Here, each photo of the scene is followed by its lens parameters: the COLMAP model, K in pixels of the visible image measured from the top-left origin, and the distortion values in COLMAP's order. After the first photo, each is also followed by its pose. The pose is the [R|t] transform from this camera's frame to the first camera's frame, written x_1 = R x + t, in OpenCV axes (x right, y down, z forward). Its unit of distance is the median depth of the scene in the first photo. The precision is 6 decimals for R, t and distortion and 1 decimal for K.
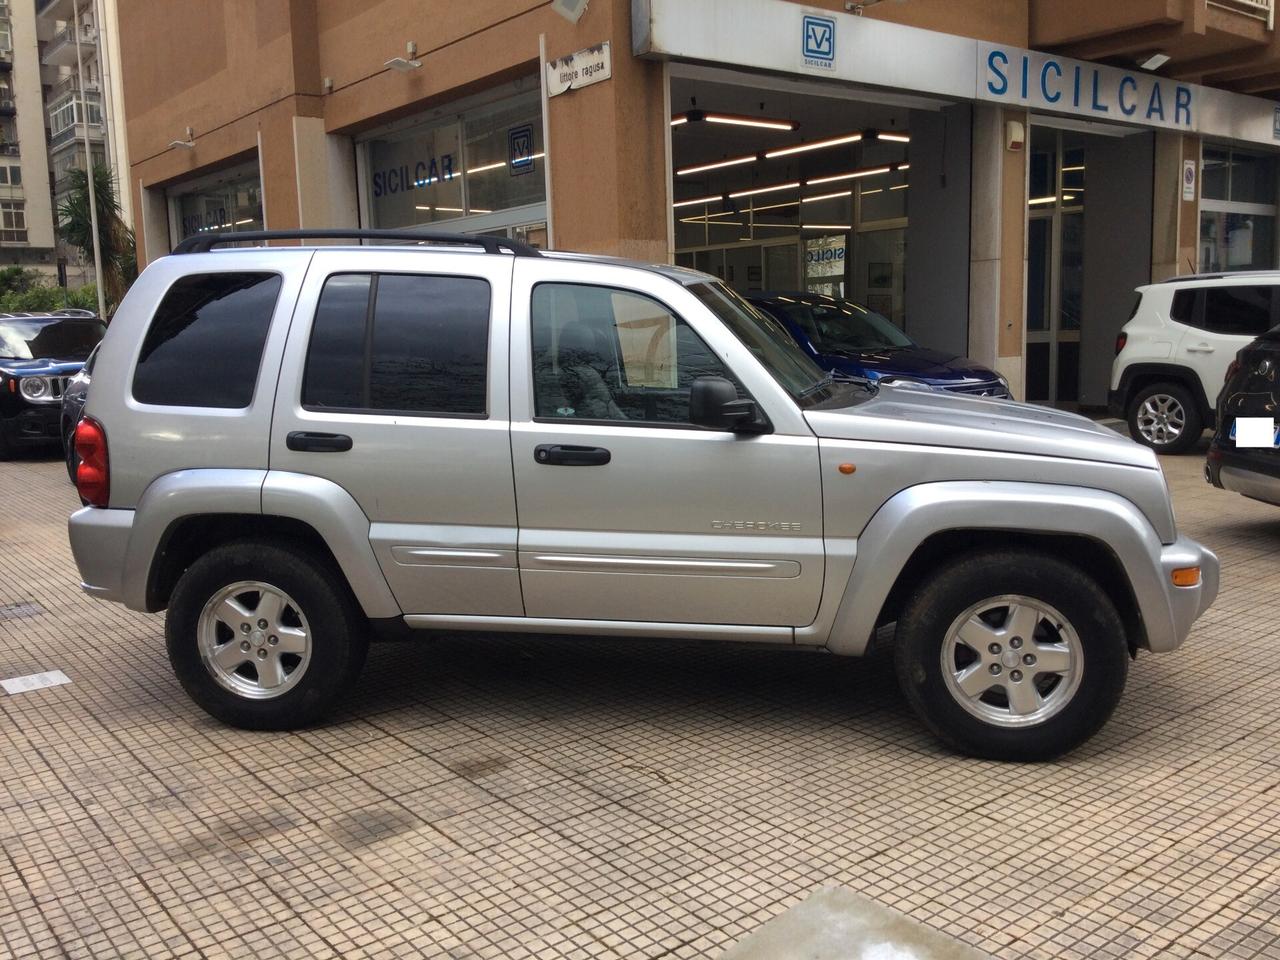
lens RADIAL K [[1158.6, 0, 645.3], [0, 1158.6, 473.7], [0, 0, 1]] dist [0.138548, -0.284806]
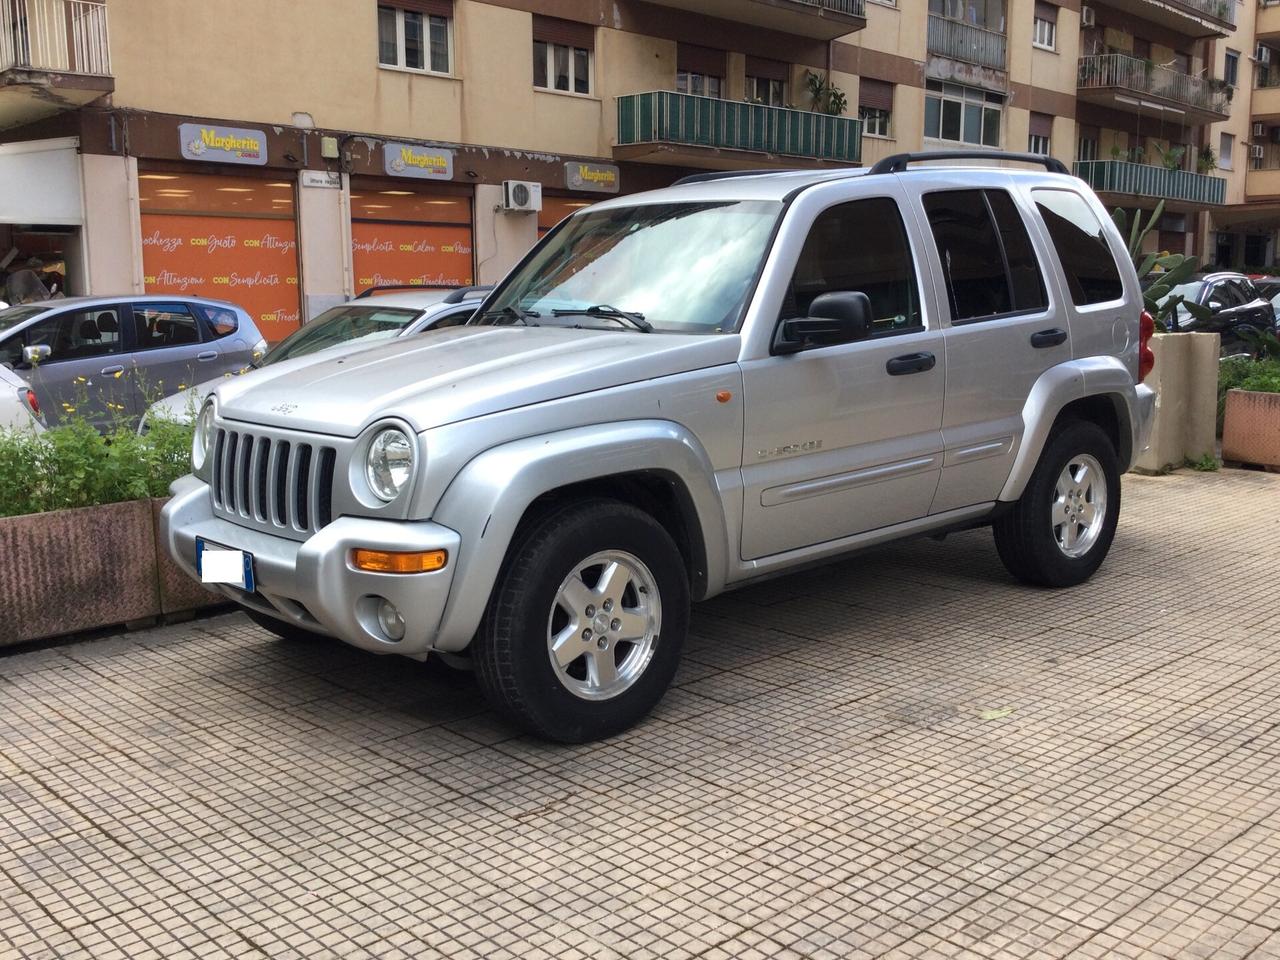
lens RADIAL K [[1286.3, 0, 659.2], [0, 1286.3, 483.6], [0, 0, 1]] dist [0.162871, -0.388693]
pose [[0.087420, 0.179700, -0.979829, 0.804126], [-0.123880, 0.977921, 0.168298, -0.108869], [0.988439, 0.106669, 0.107751, 0.932197]]
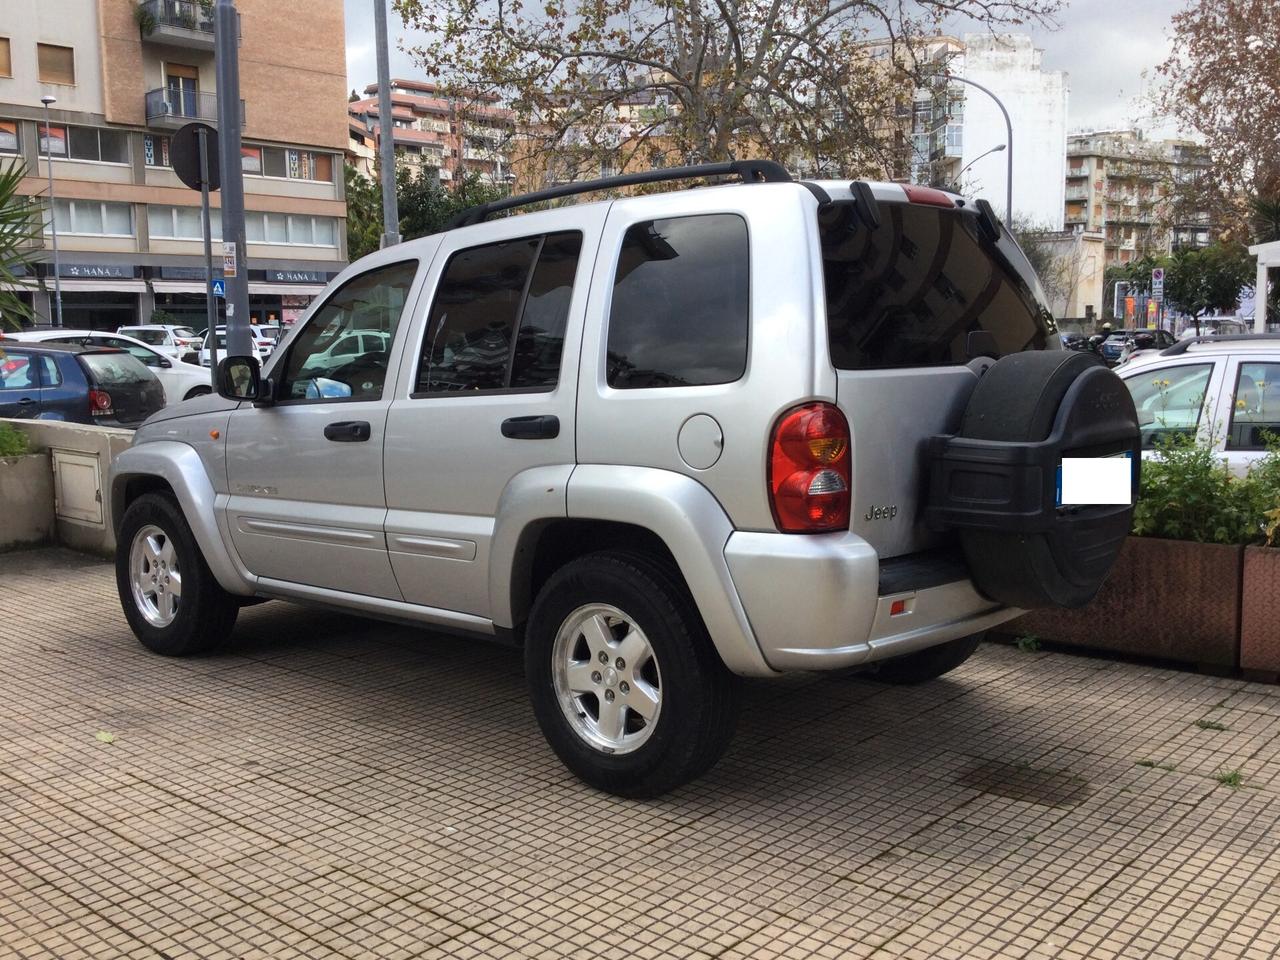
lens RADIAL K [[1232.0, 0, 660.0], [0, 1232.0, 478.6], [0, 0, 1]] dist [0.111714, -0.230787]
pose [[-0.981789, 0.060125, -0.180209, -0.428372], [0.013790, 0.968649, 0.248049, -0.275065], [0.189474, 0.241047, -0.951838, 2.391622]]
